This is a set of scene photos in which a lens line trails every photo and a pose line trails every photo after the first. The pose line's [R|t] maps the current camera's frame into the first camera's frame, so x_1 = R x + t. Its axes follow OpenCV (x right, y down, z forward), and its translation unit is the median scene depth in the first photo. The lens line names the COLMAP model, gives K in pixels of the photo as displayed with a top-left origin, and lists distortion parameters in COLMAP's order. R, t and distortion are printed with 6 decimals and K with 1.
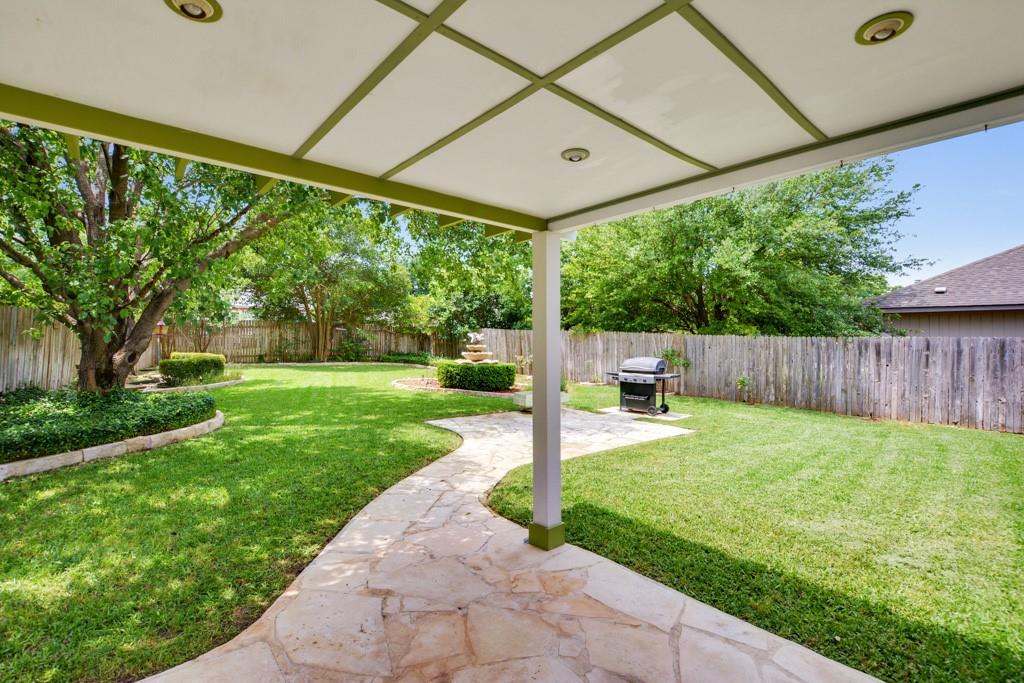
lens RADIAL K [[452.4, 0, 515.8], [0, 452.4, 339.3], [0, 0, 1]] dist [0.007419, -0.003397]
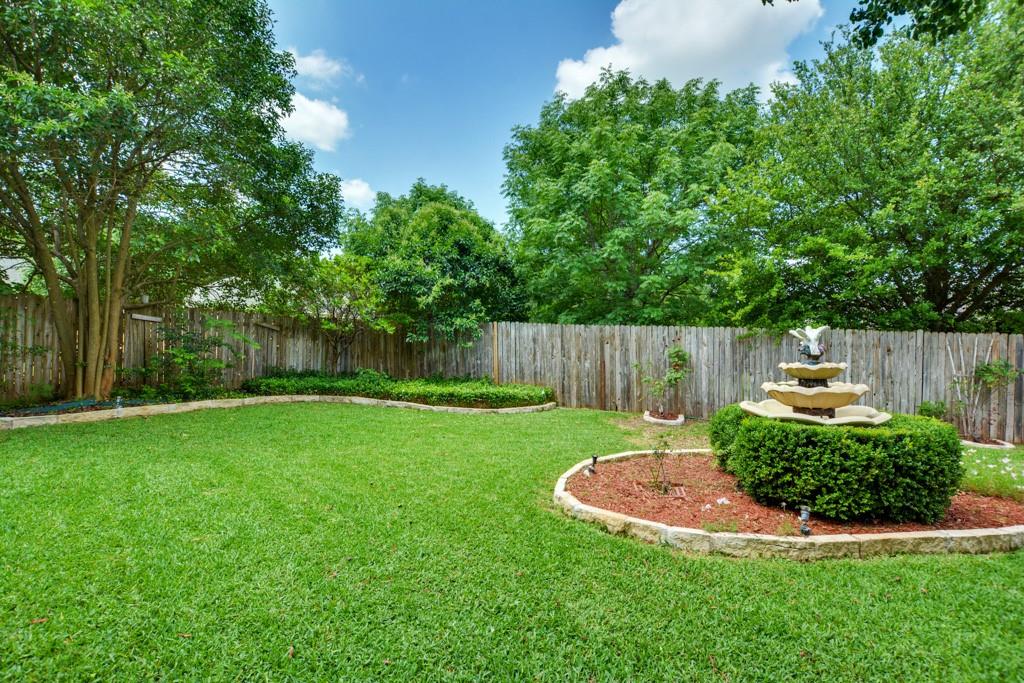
lens RADIAL K [[452.4, 0, 507.2], [0, 452.4, 340.9], [0, 0, 1]] dist [0.007419, -0.003397]
pose [[0.909669, 0.005388, 0.415299, -0.271959], [-0.003666, 0.999981, -0.004945, -0.000322], [-0.415318, 0.002976, 0.909671, 0.515253]]
